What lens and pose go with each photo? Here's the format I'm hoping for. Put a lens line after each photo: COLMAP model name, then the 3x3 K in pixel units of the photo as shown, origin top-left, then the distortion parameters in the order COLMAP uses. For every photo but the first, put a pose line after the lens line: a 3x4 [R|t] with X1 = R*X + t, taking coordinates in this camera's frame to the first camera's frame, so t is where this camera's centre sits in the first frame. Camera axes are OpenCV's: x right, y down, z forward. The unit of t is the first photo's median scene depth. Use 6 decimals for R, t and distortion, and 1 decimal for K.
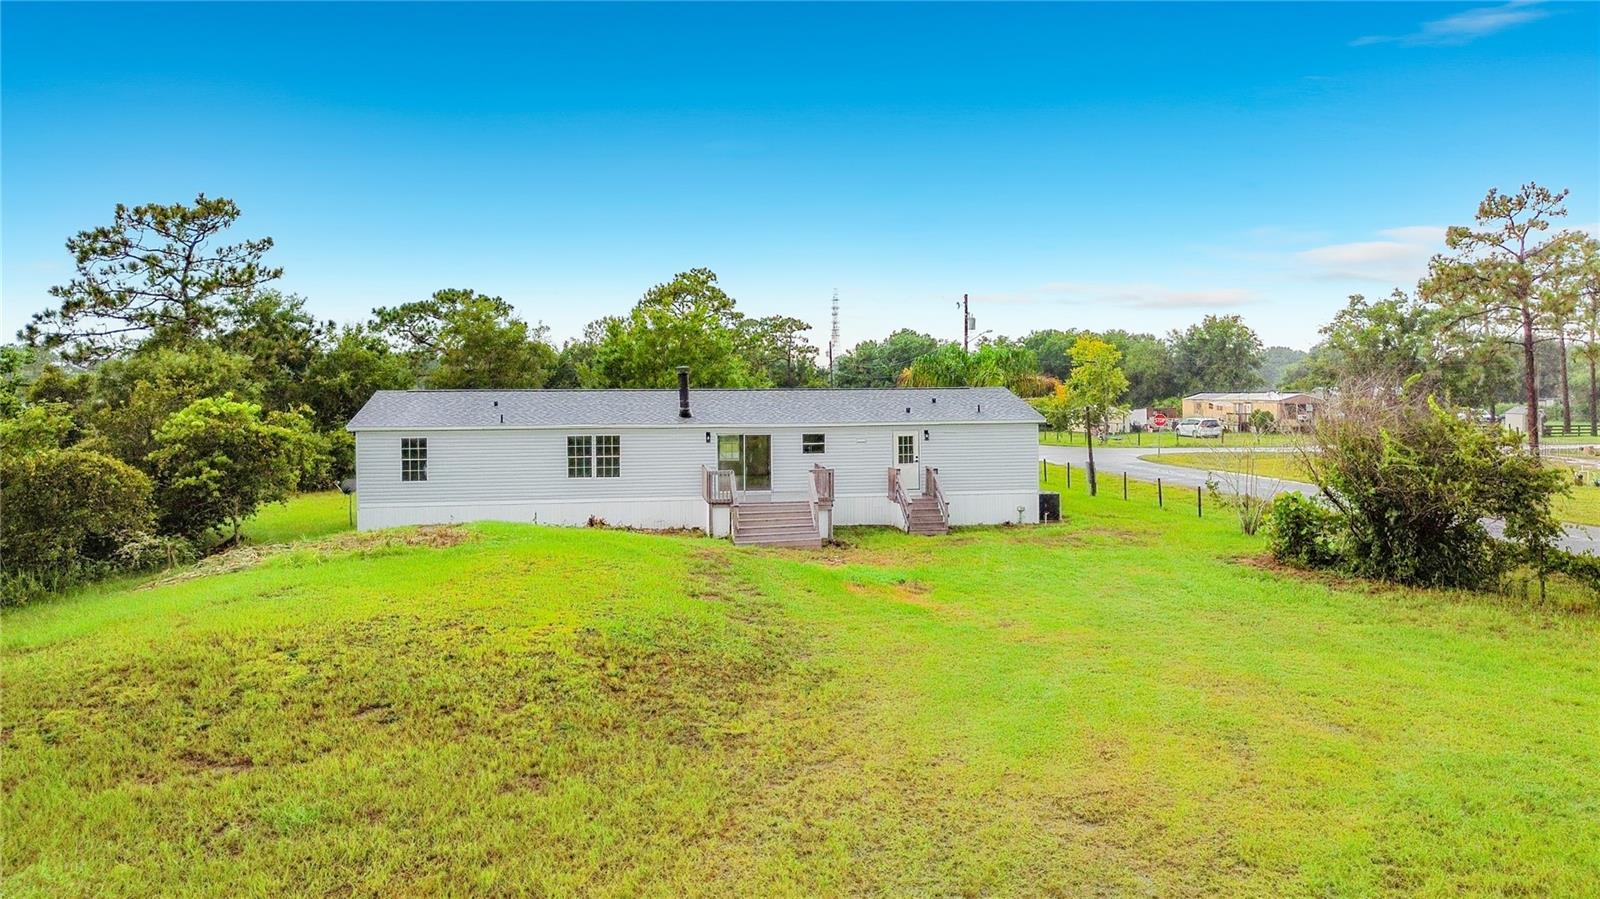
lens RADIAL K [[987.7, 0, 800.0], [0, 987.7, 449.5], [0, 0, 1]] dist [0.071171, -0.090544]
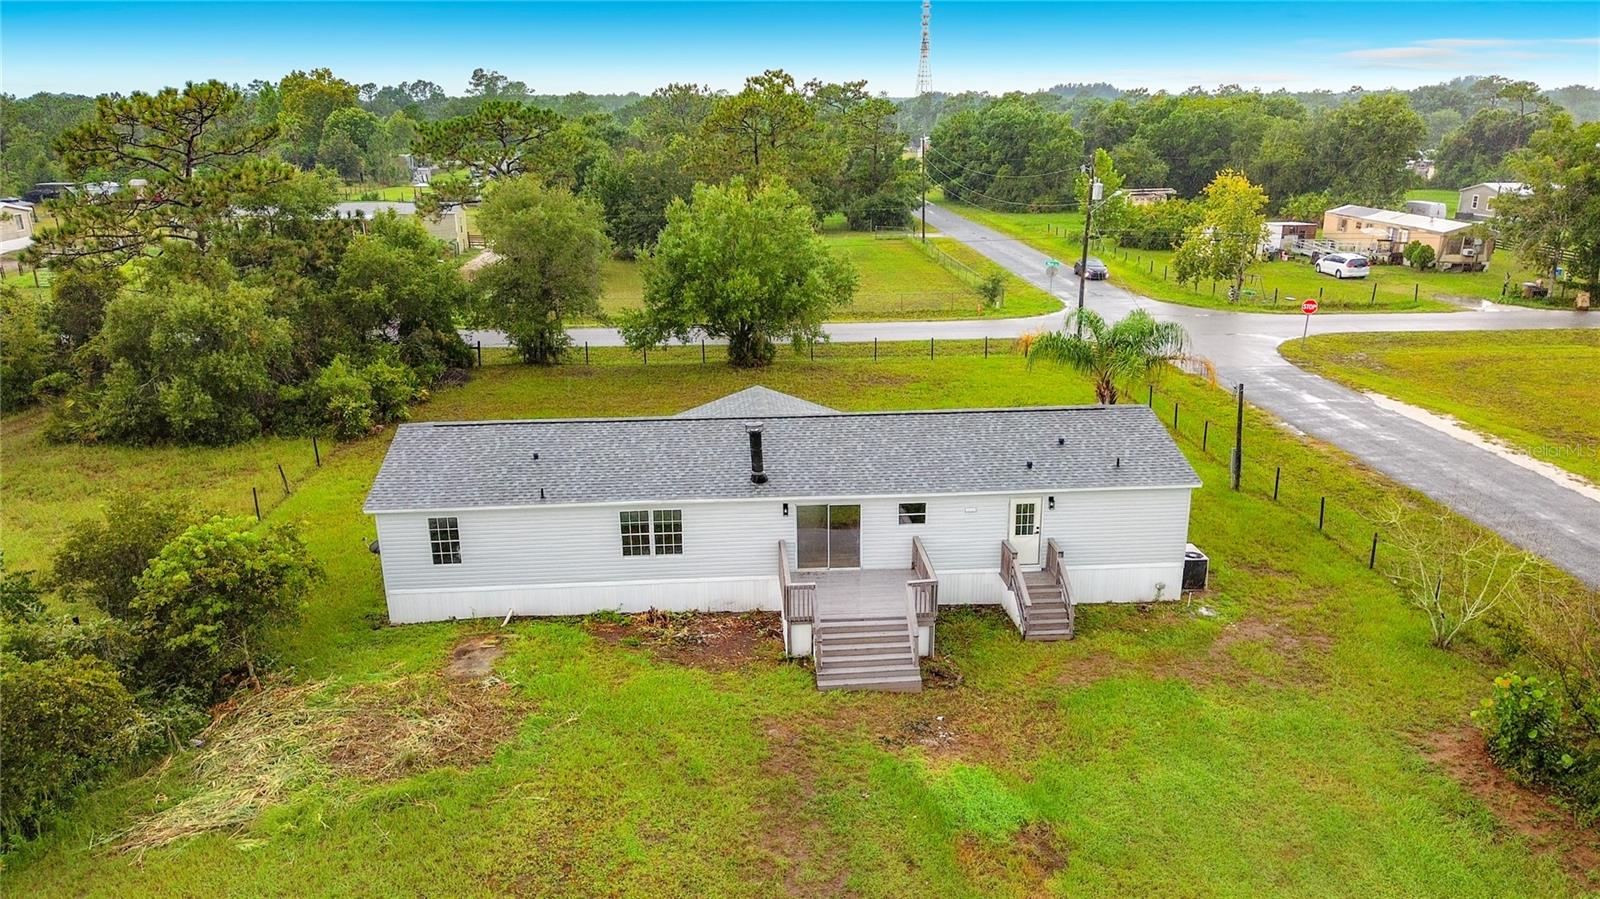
lens RADIAL K [[987.7, 0, 800.0], [0, 987.7, 449.5], [0, 0, 1]] dist [0.071171, -0.090544]
pose [[0.997093, 0.027219, -0.071168, -0.022861], [-0.006434, 0.960759, 0.277309, -0.288371], [0.075923, -0.276045, 0.958141, 0.212781]]
